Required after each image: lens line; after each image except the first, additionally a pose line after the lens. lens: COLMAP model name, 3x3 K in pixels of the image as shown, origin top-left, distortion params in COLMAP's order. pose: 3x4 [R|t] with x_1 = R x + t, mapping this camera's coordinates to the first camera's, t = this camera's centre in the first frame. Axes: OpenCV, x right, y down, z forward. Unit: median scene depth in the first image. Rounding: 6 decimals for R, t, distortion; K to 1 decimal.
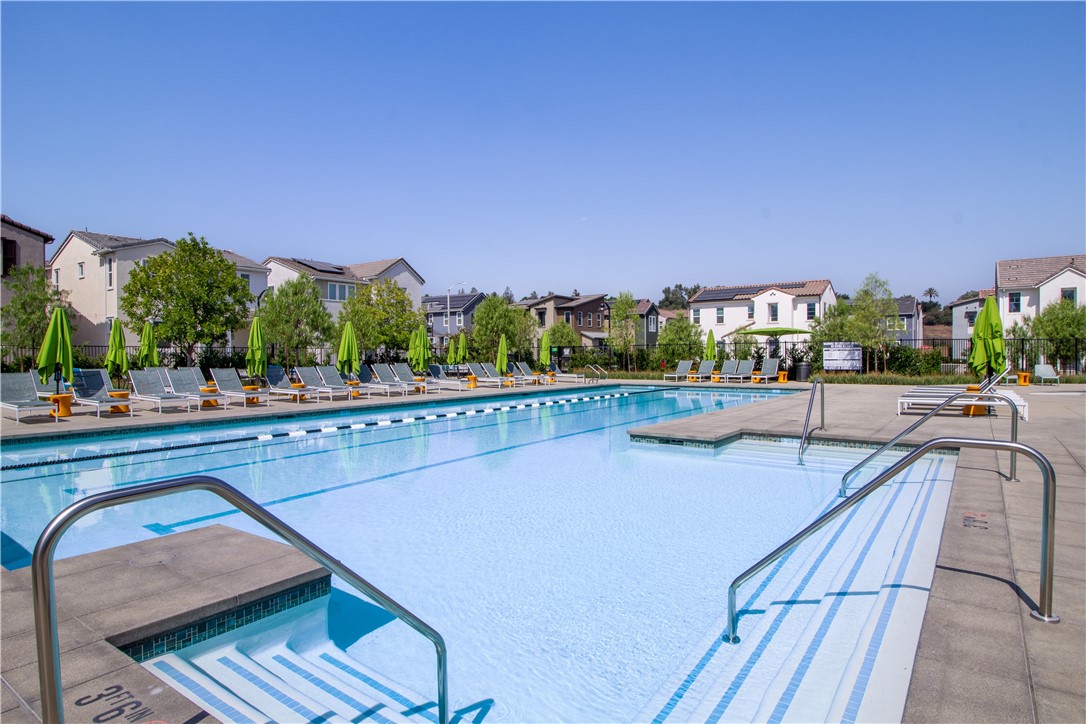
lens RADIAL K [[590.7, 0, 543.0], [0, 590.7, 362.0], [0, 0, 1]] dist [0.000461, 0.000021]
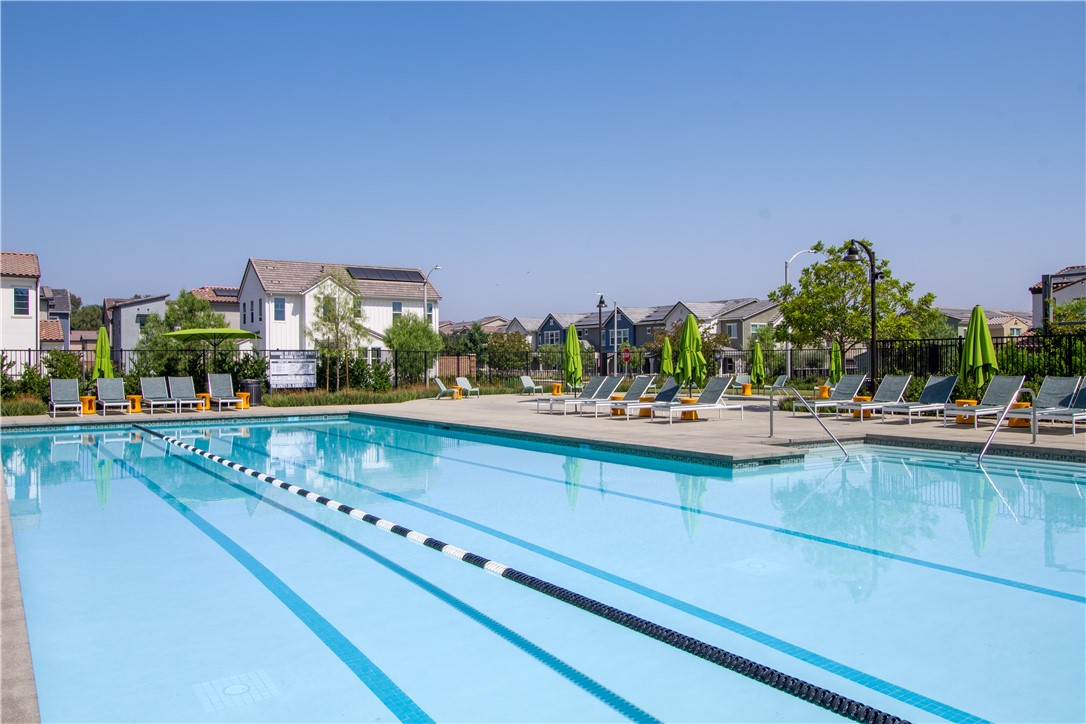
lens RADIAL K [[851.7, 0, 543.0], [0, 851.7, 362.0], [0, 0, 1]] dist [0.002011, 0.000450]
pose [[0.354726, 0.005195, 0.934956, -0.245483], [0.016454, 0.999795, -0.011798, -0.001308], [-0.934825, 0.019569, 0.354568, 0.190872]]
